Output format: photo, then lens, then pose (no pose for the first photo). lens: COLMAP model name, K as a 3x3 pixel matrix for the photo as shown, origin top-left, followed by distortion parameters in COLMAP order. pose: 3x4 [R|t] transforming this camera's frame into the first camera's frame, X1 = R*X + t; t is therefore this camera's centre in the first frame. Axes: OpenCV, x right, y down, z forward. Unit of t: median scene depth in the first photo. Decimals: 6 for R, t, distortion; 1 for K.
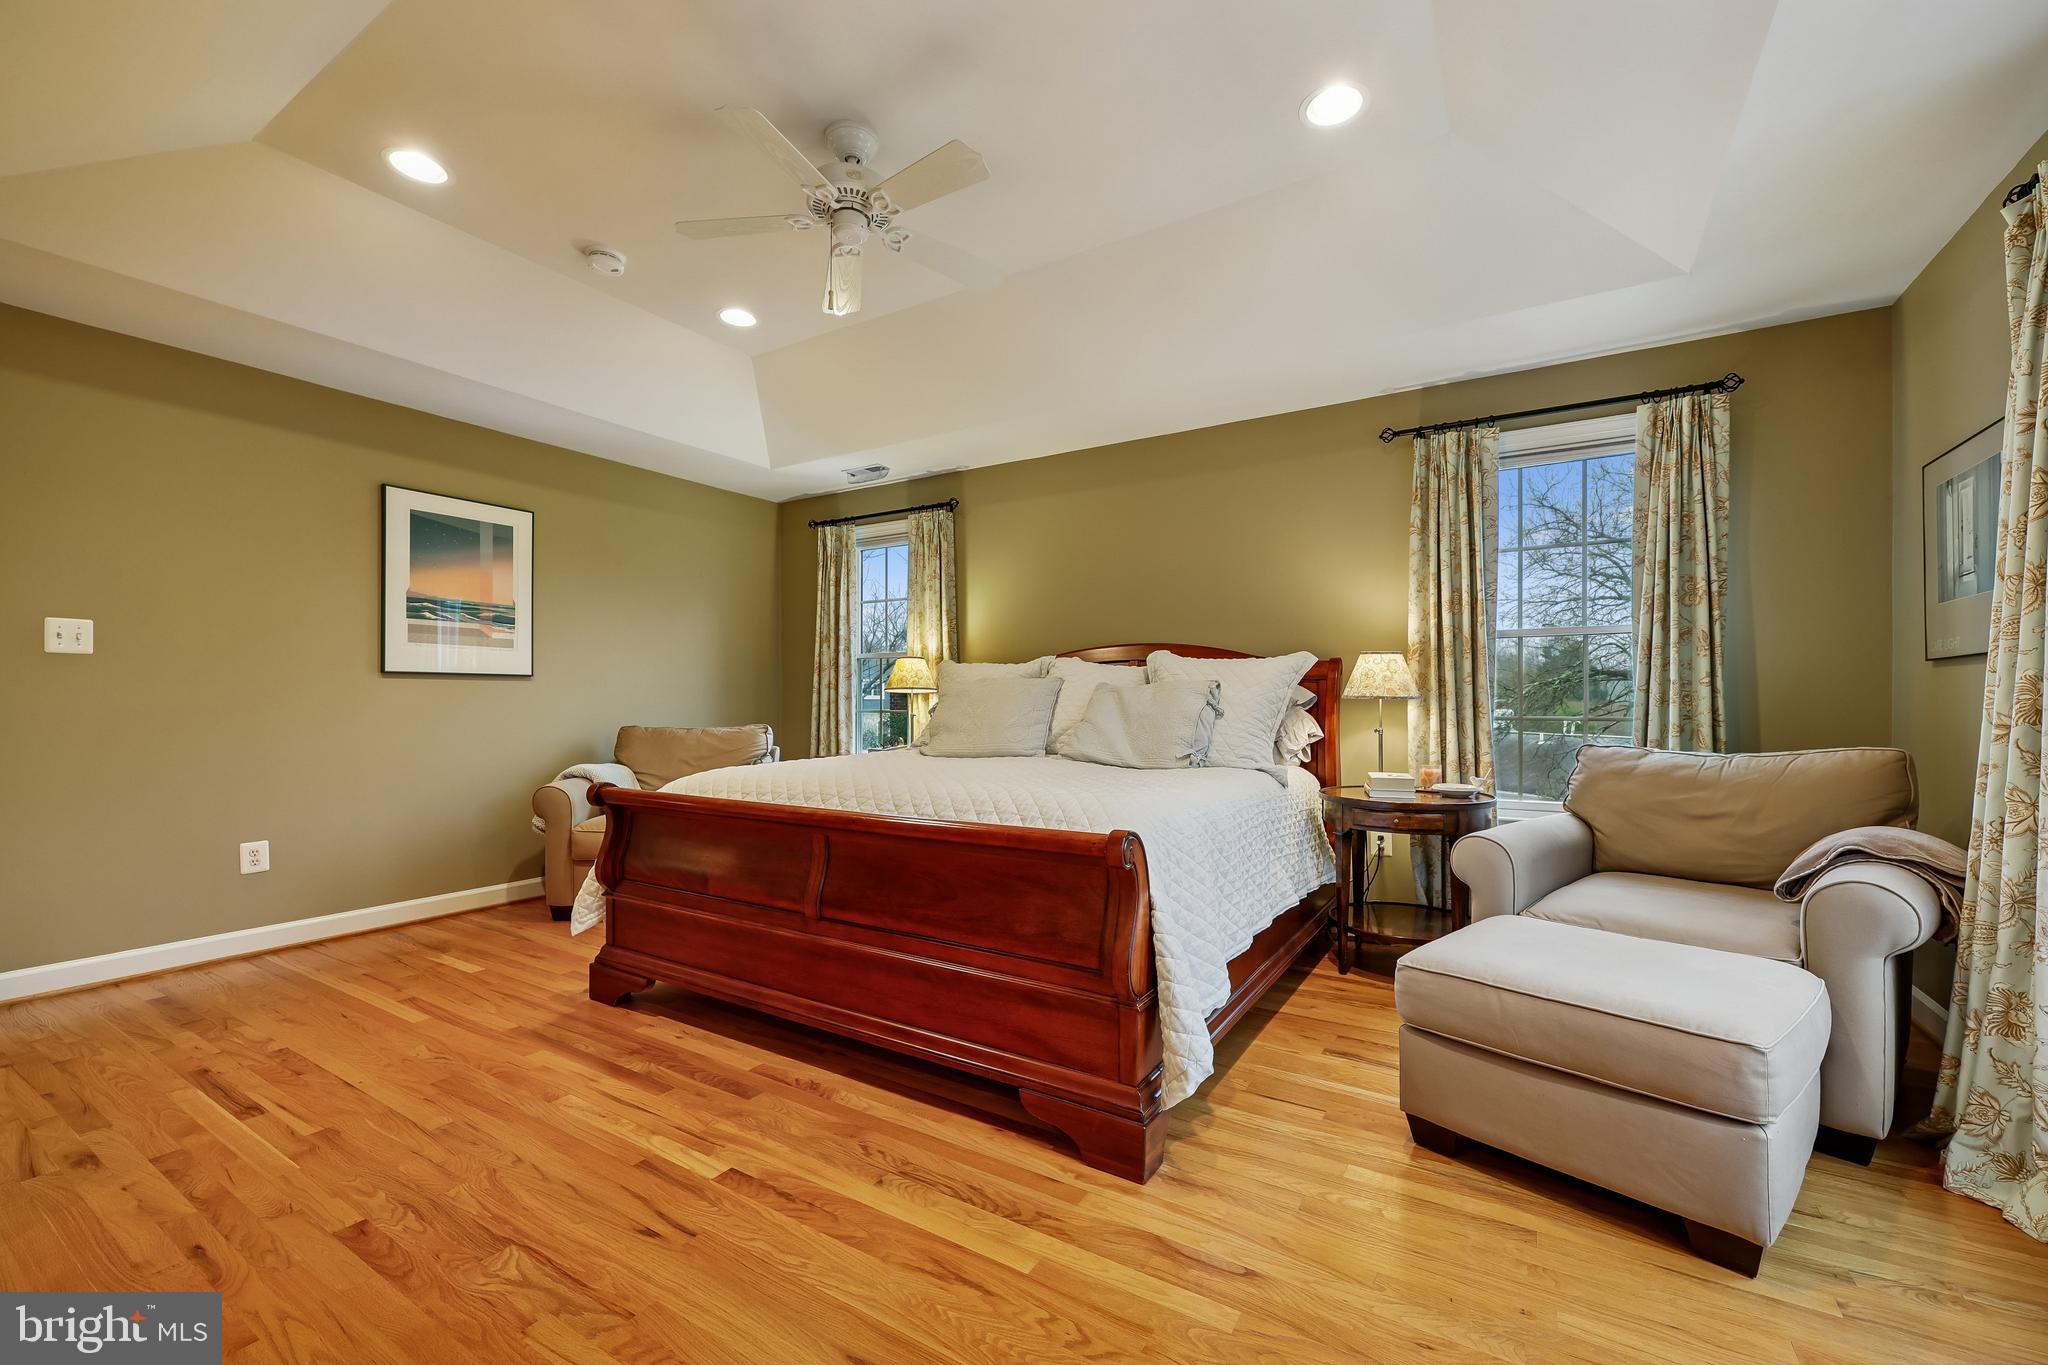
lens RADIAL K [[834.7, 0, 1030.4], [0, 834.7, 698.4], [0, 0, 1]] dist [-0.001233, 0.000041]
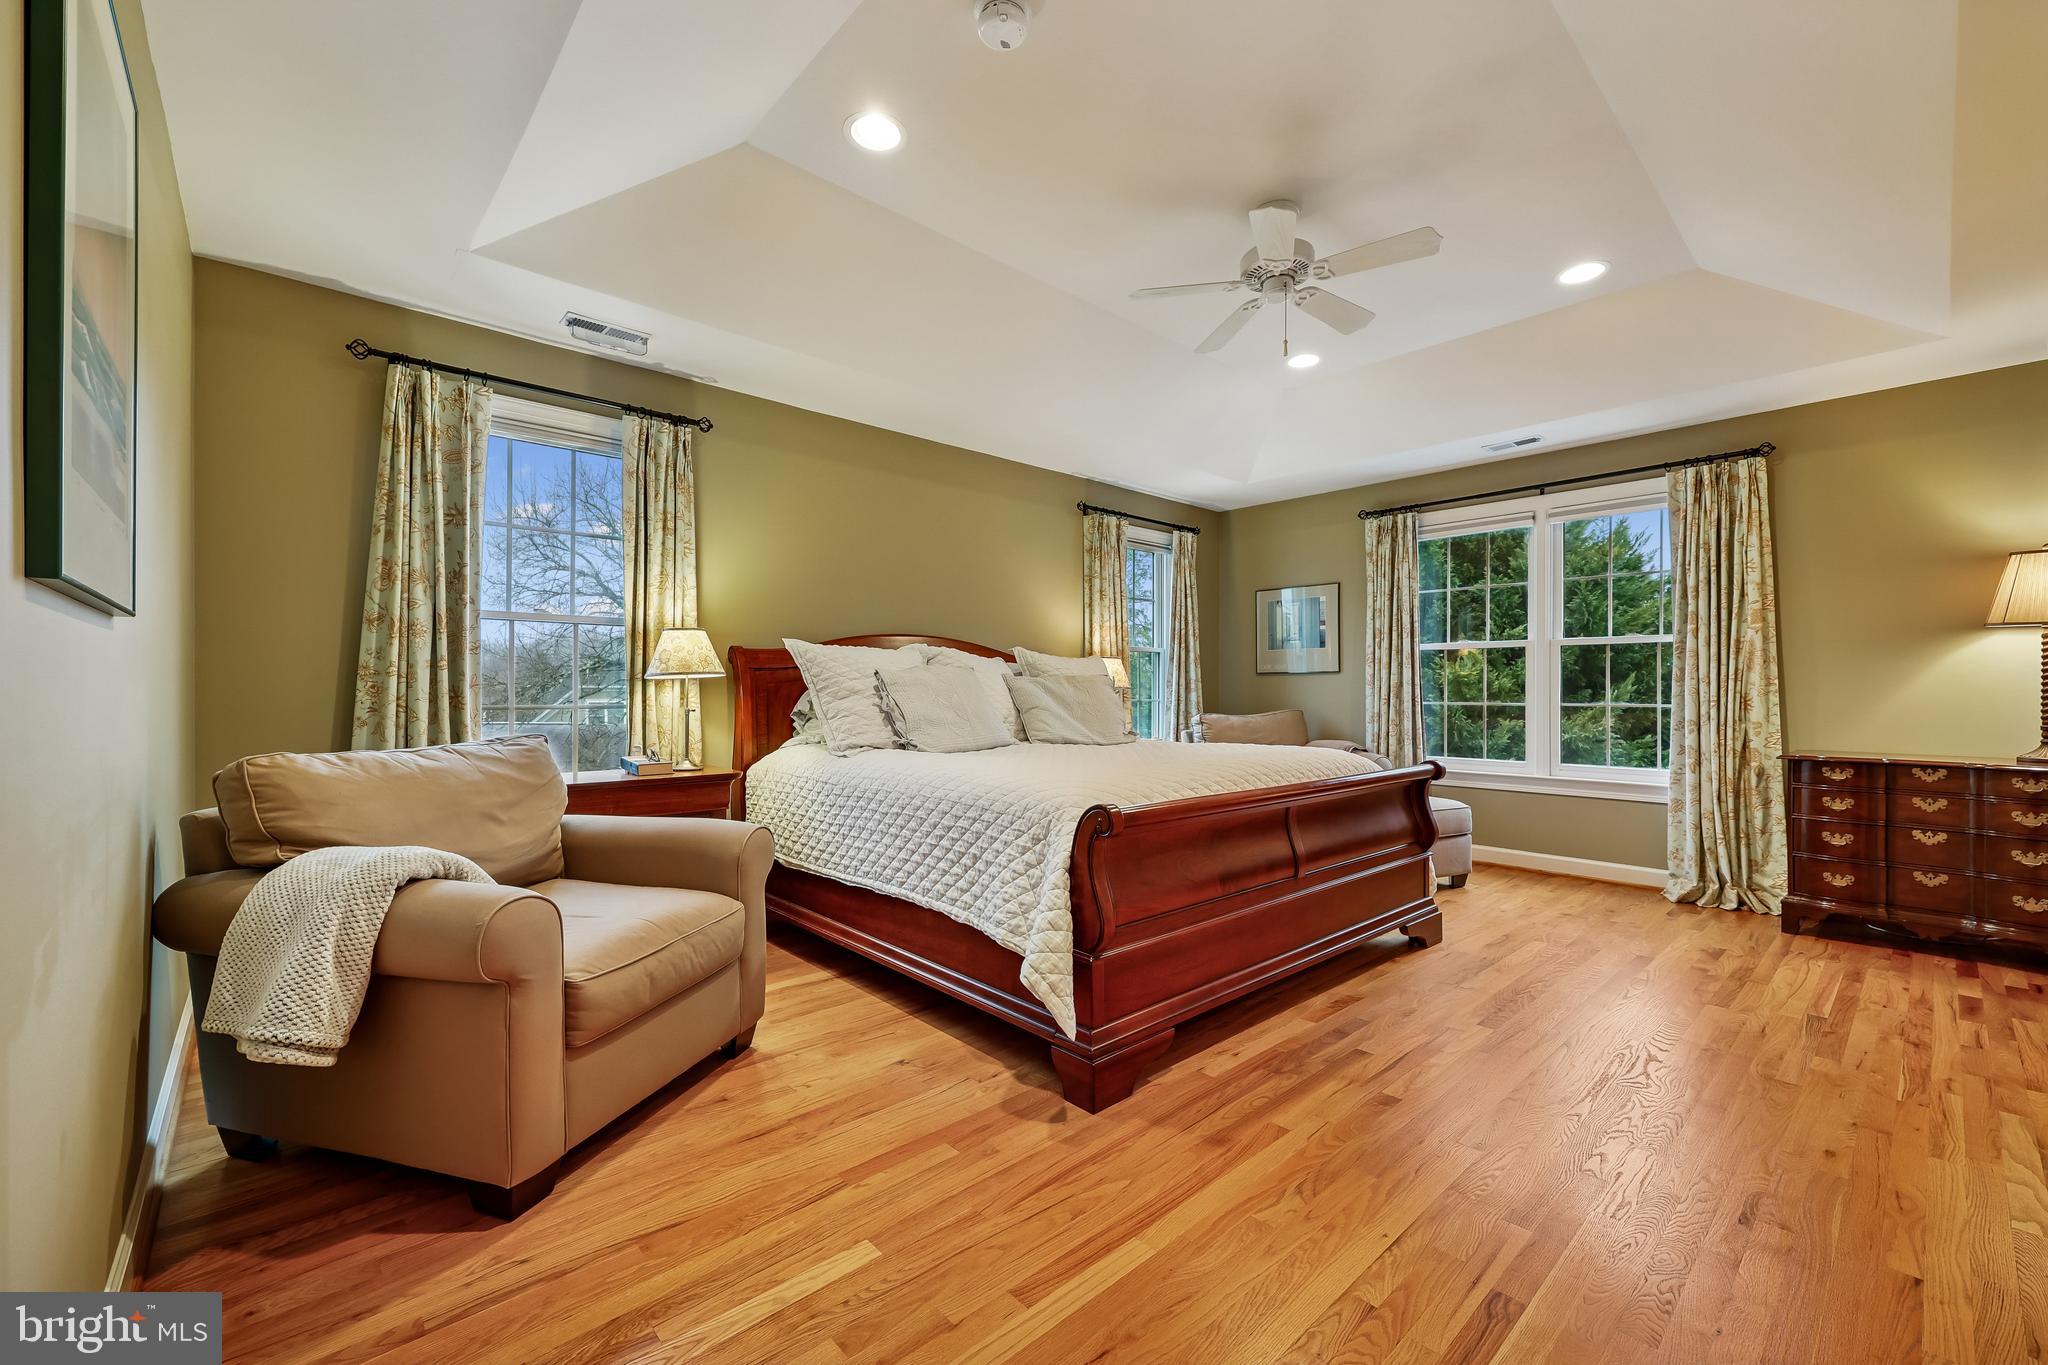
lens RADIAL K [[834.7, 0, 1039.7], [0, 834.7, 684.2], [0, 0, 1]] dist [-0.001233, 0.000041]
pose [[0.263297, 0.002704, 0.964711, -1.000954], [-0.007226, 0.999974, -0.000830, -0.004828], [-0.964688, -0.006752, 0.263310, 0.701061]]
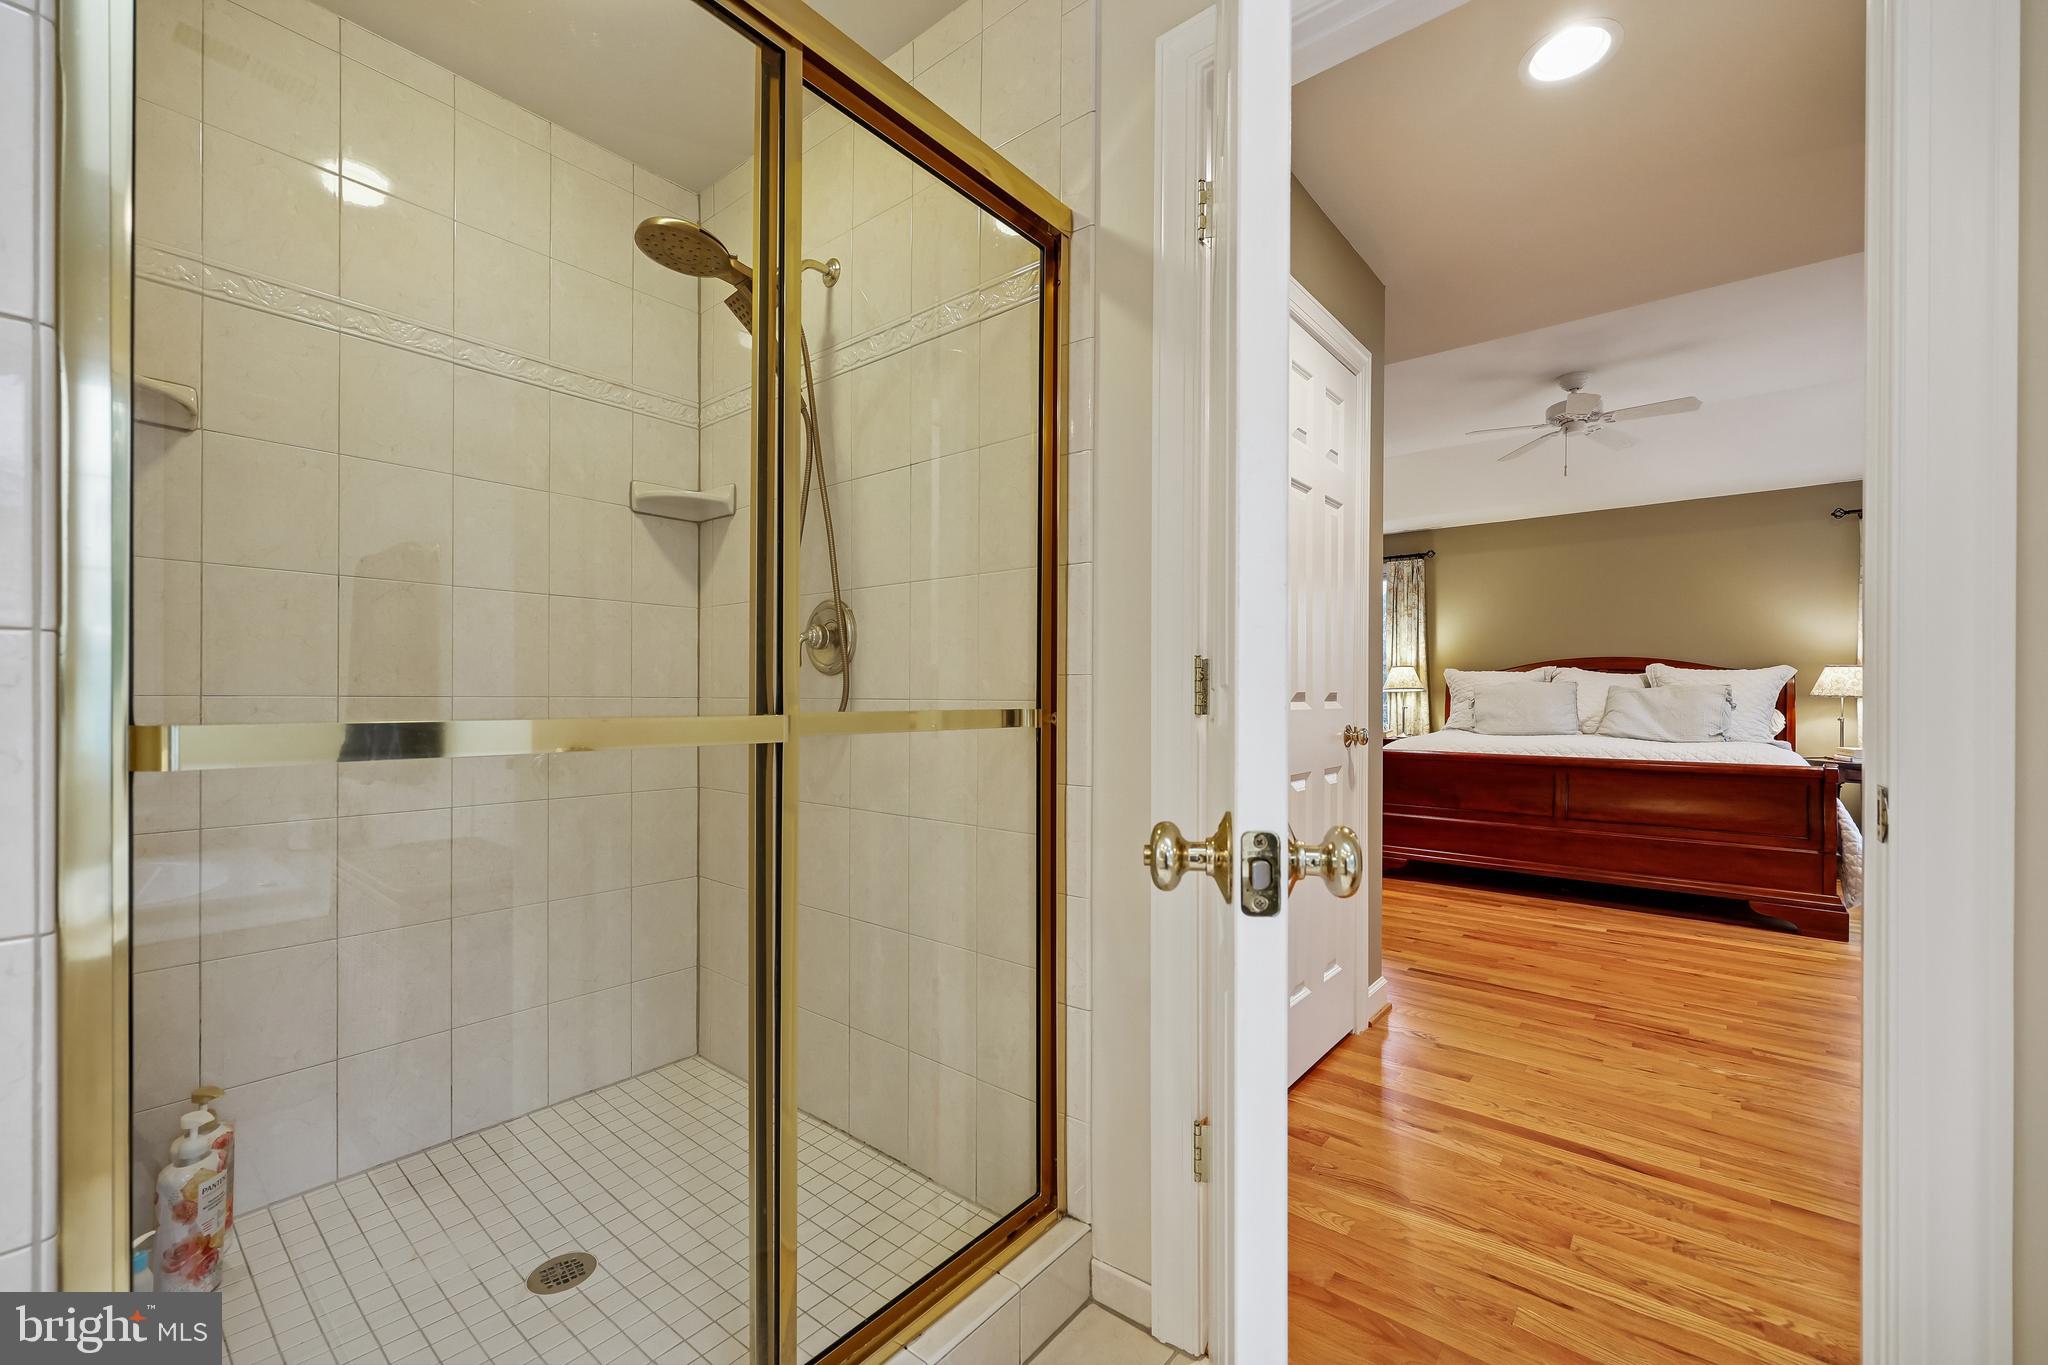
lens RADIAL K [[834.7, 0, 1031.7], [0, 834.7, 695.7], [0, 0, 1]] dist [-0.001233, 0.000041]
pose [[0.991264, 0.002064, -0.131880, -0.764042], [-0.001576, 0.999992, 0.003808, -0.005311], [0.131886, -0.003567, 0.991258, -0.615464]]
